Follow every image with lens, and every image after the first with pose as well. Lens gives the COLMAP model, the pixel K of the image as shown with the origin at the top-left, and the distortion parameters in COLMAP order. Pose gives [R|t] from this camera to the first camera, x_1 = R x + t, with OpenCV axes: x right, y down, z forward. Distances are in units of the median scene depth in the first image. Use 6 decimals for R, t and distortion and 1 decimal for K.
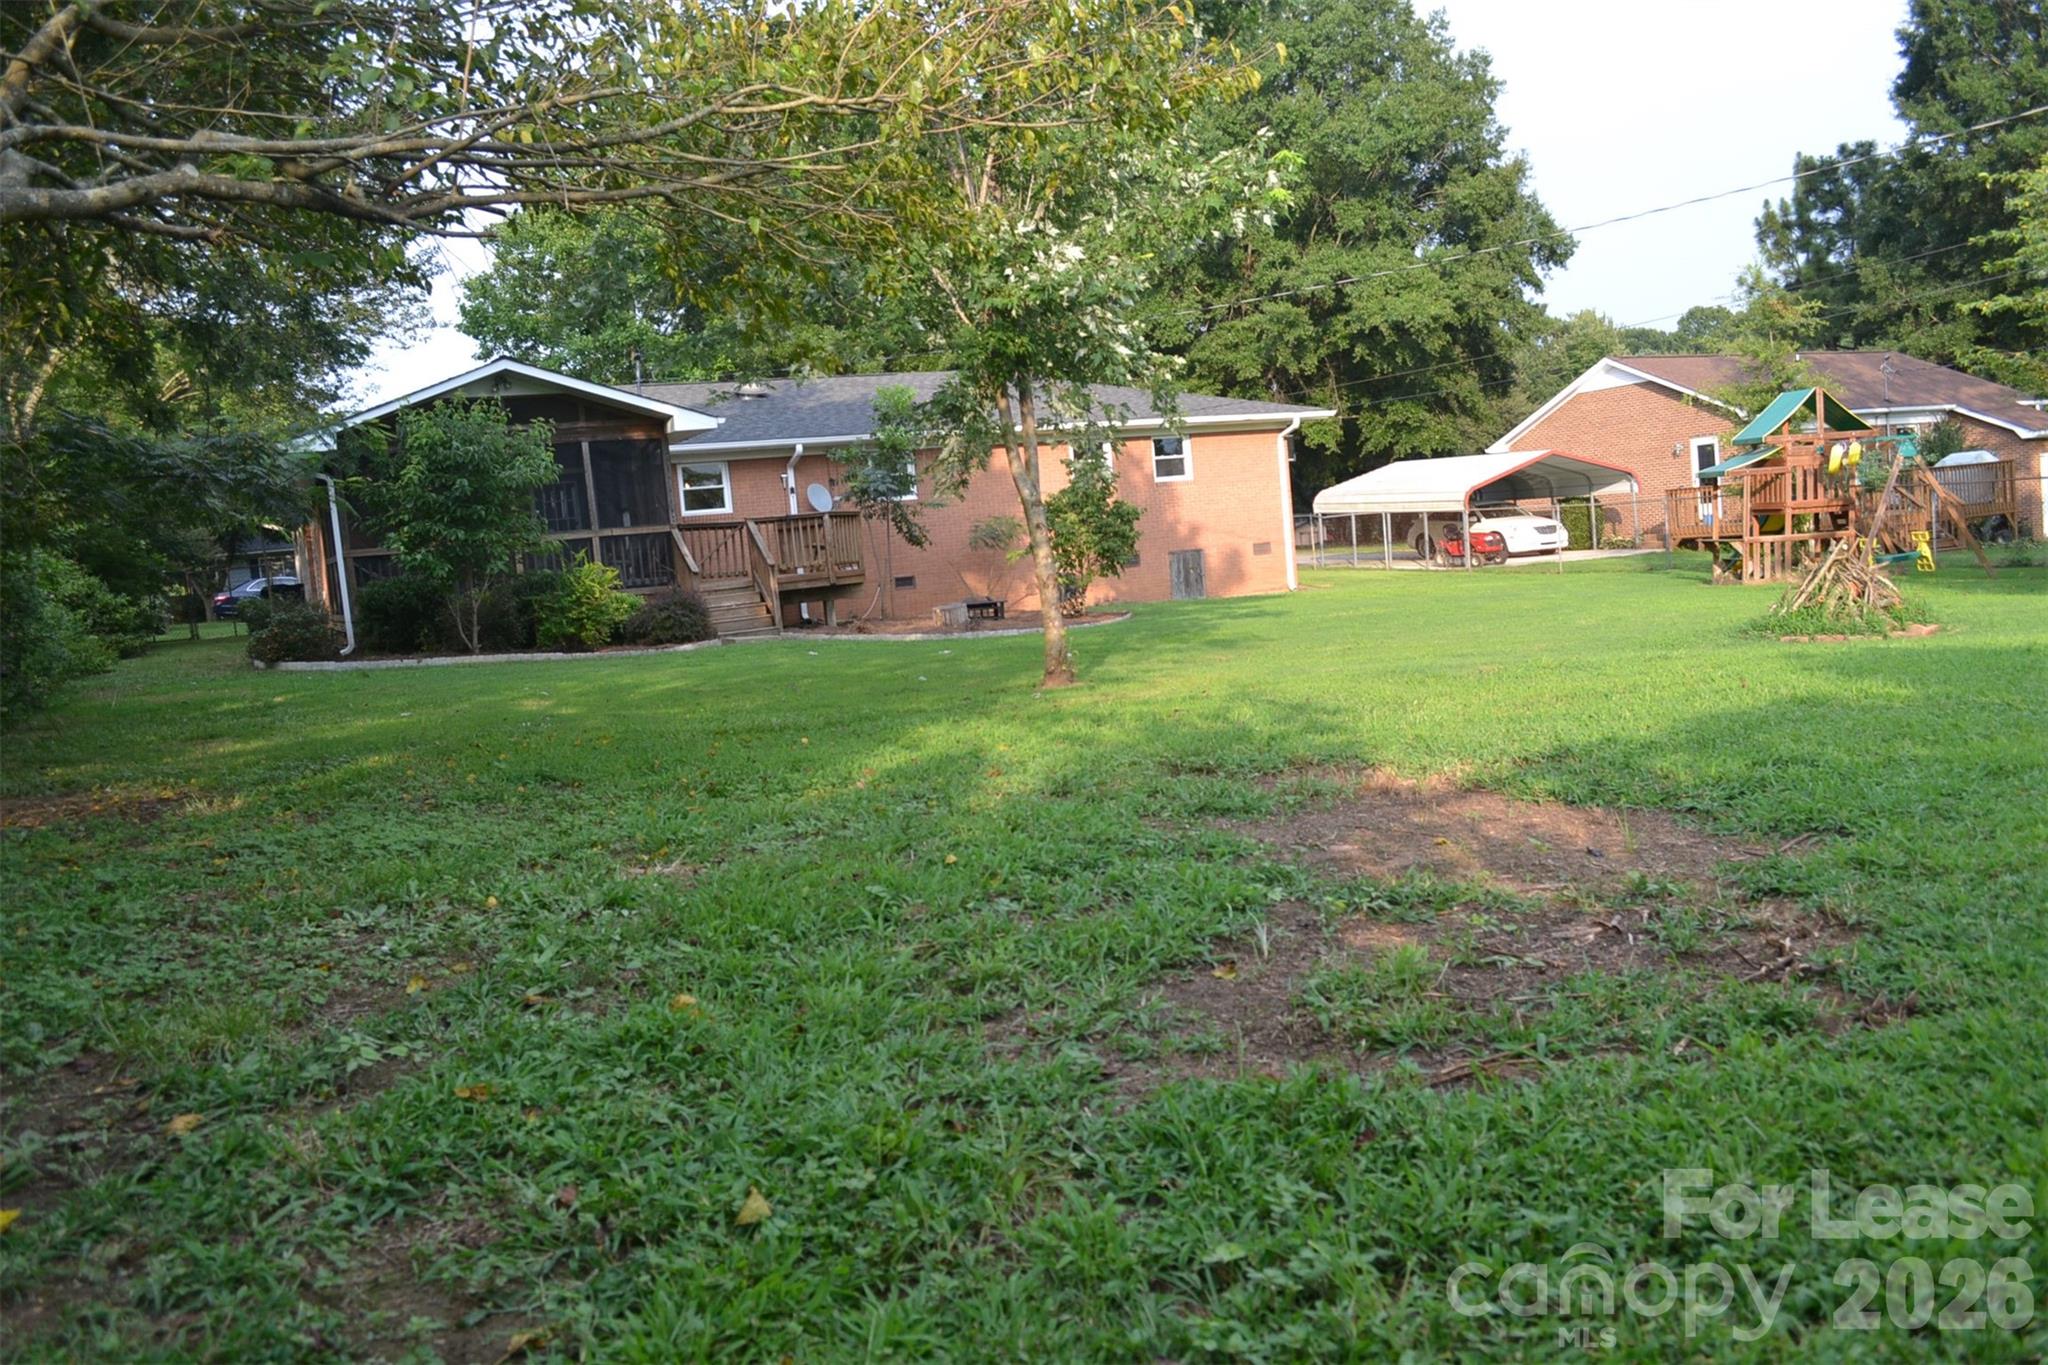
lens RADIAL K [[1657.1, 0, 1024.0], [0, 1657.1, 682.5], [0, 0, 1]] dist [-0.063717, -0.000226]
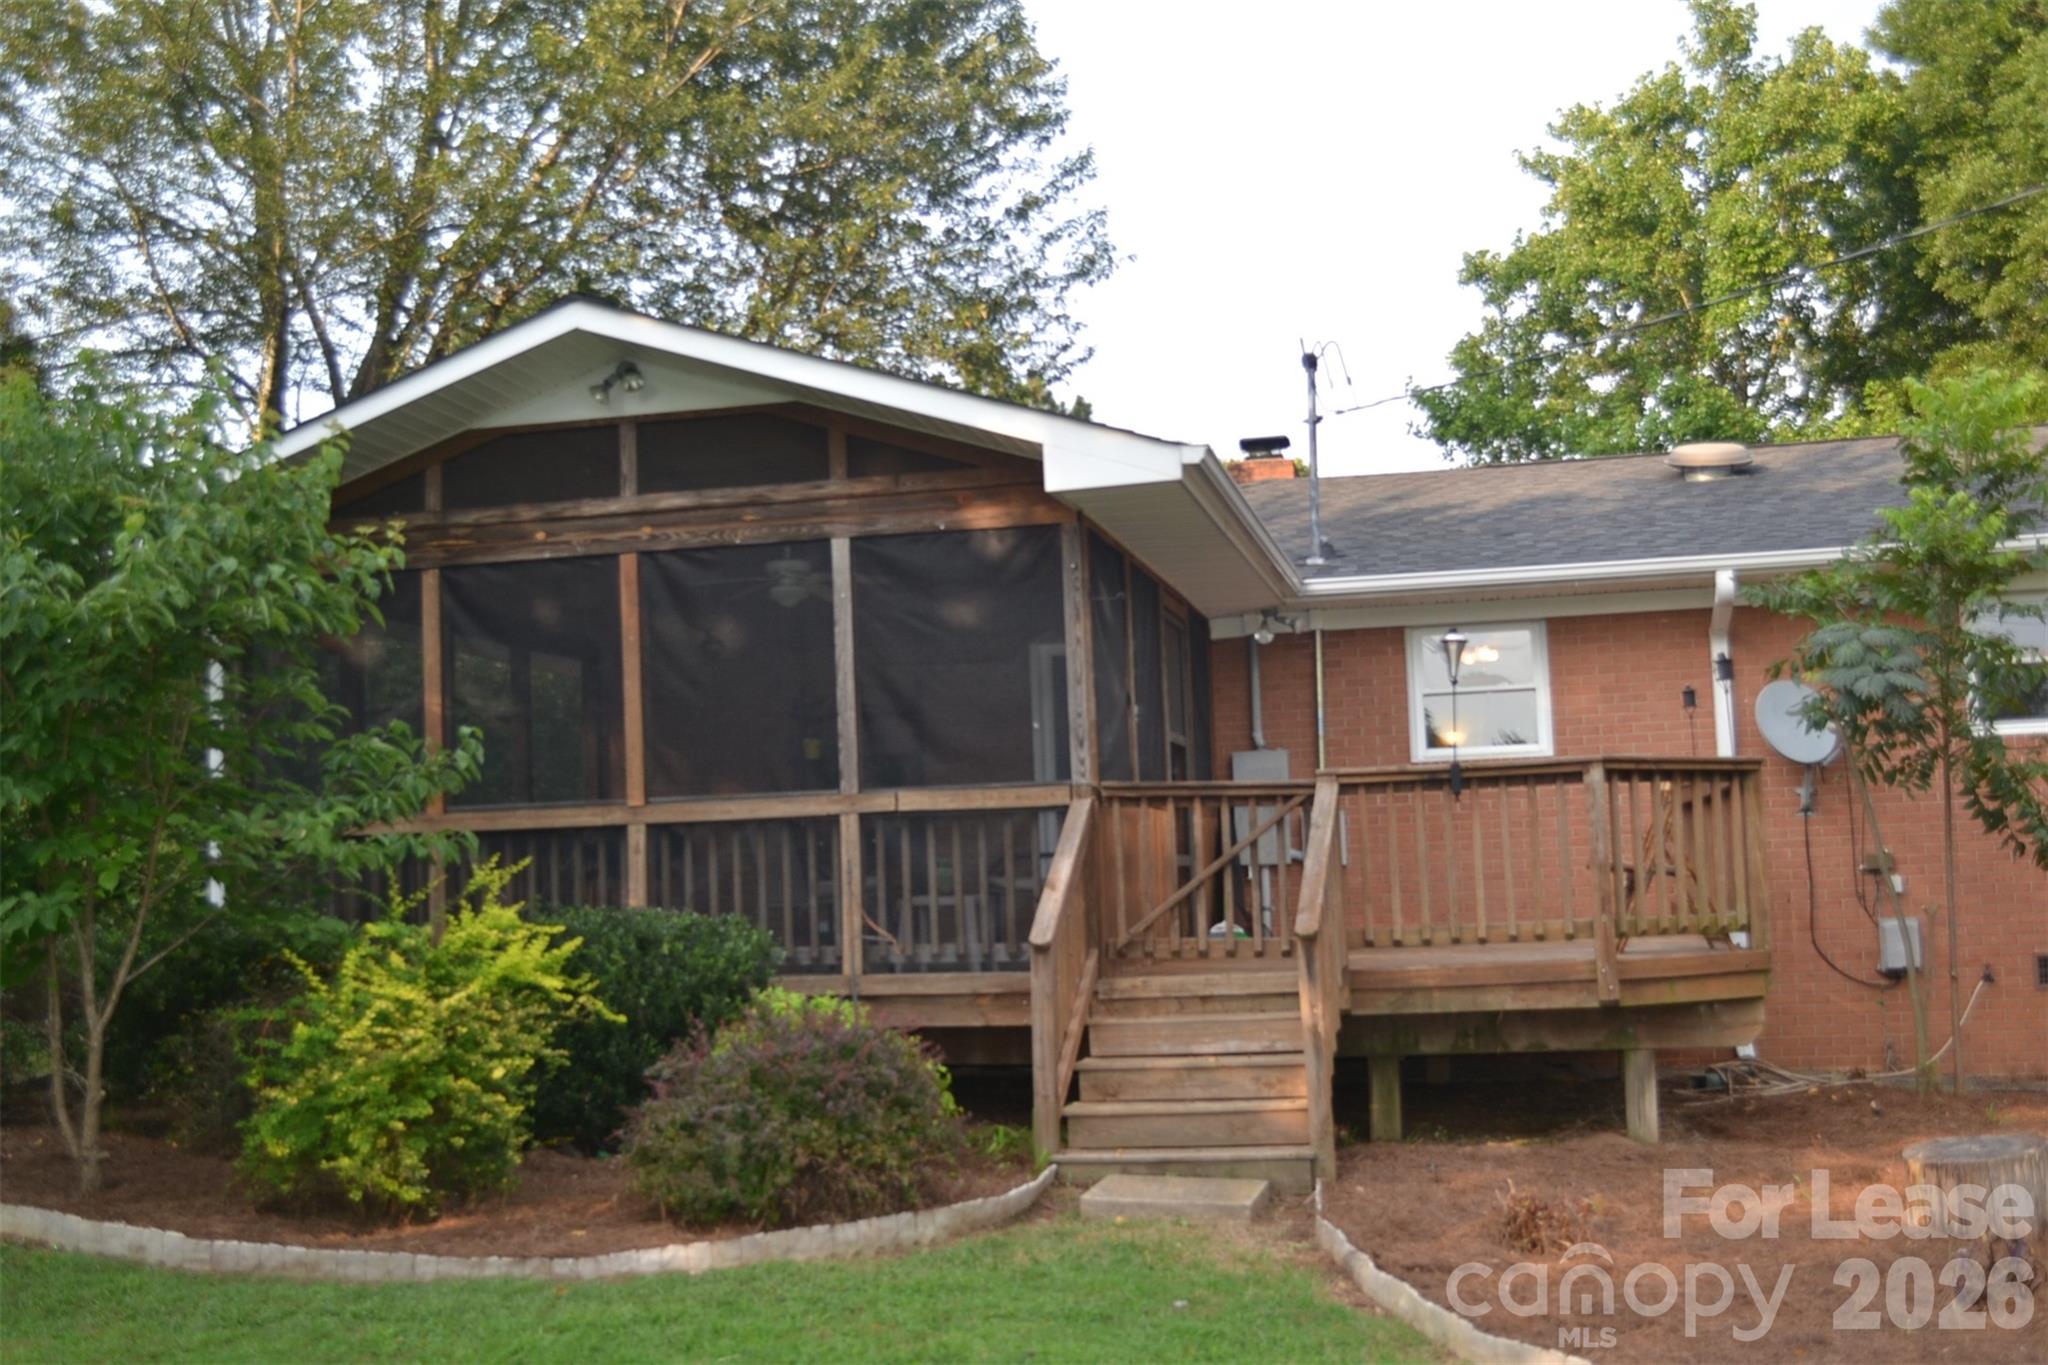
lens RADIAL K [[2081.6, 0, 1024.0], [0, 2081.6, 682.5], [0, 0, 1]] dist [-0.011231, 0.000751]
pose [[0.773328, -0.001044, -0.634006, 0.031264], [-0.086255, 0.990528, -0.106840, -0.059346], [0.628112, 0.137308, 0.765913, 0.565987]]
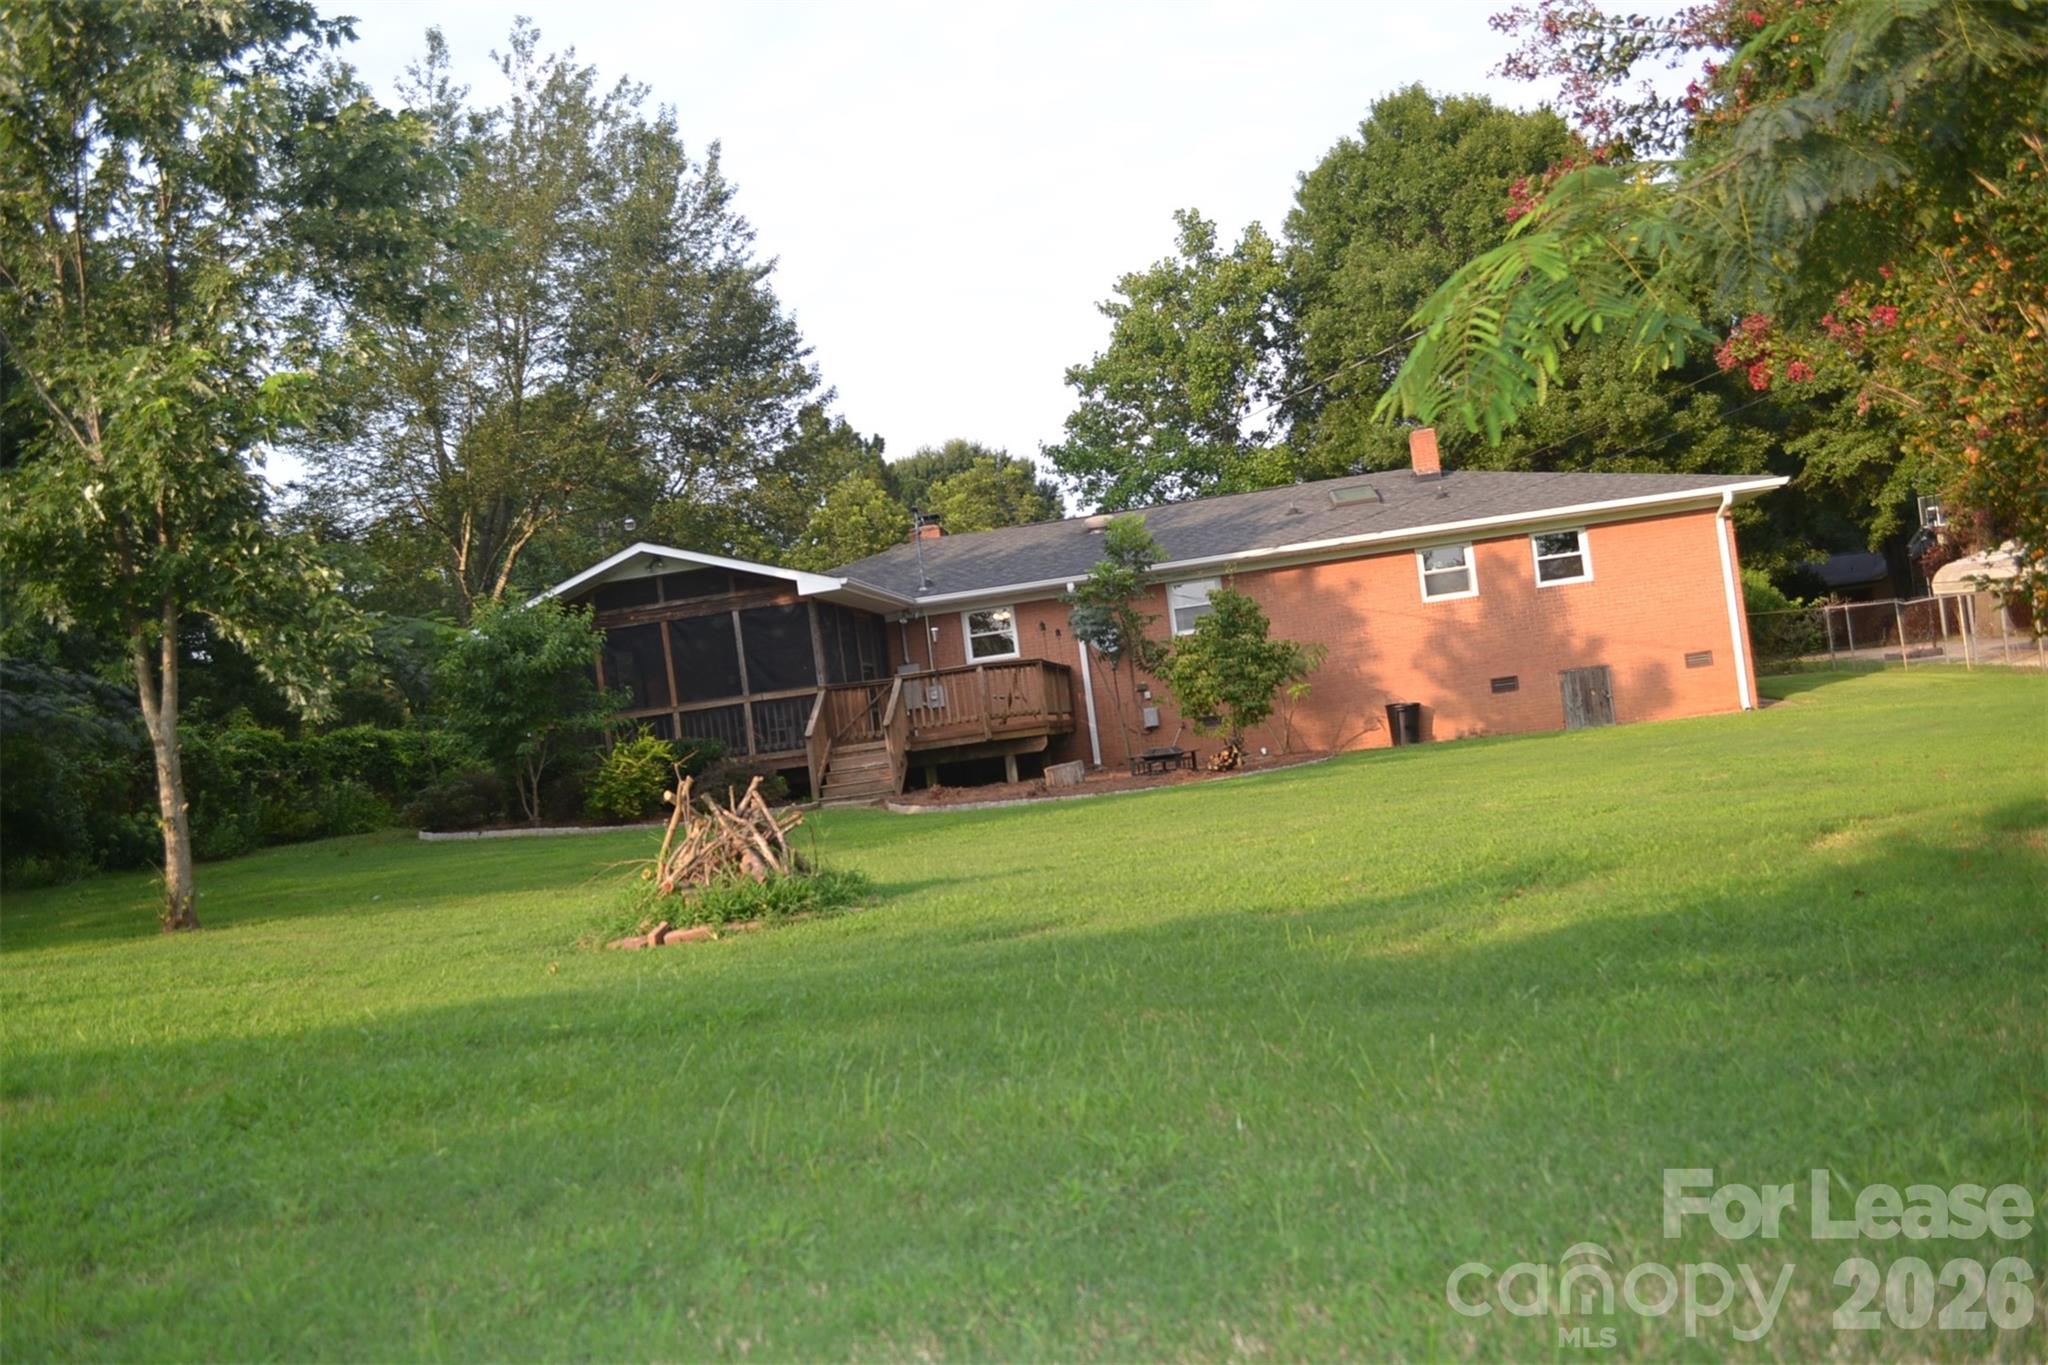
lens RADIAL K [[1657.1, 0, 1024.0], [0, 1657.1, 682.5], [0, 0, 1]] dist [-0.063717, -0.000226]
pose [[0.819702, -0.038407, -0.571501, 0.383501], [0.007950, 0.998416, -0.055696, -0.034551], [0.572735, 0.041111, 0.818709, 0.209944]]
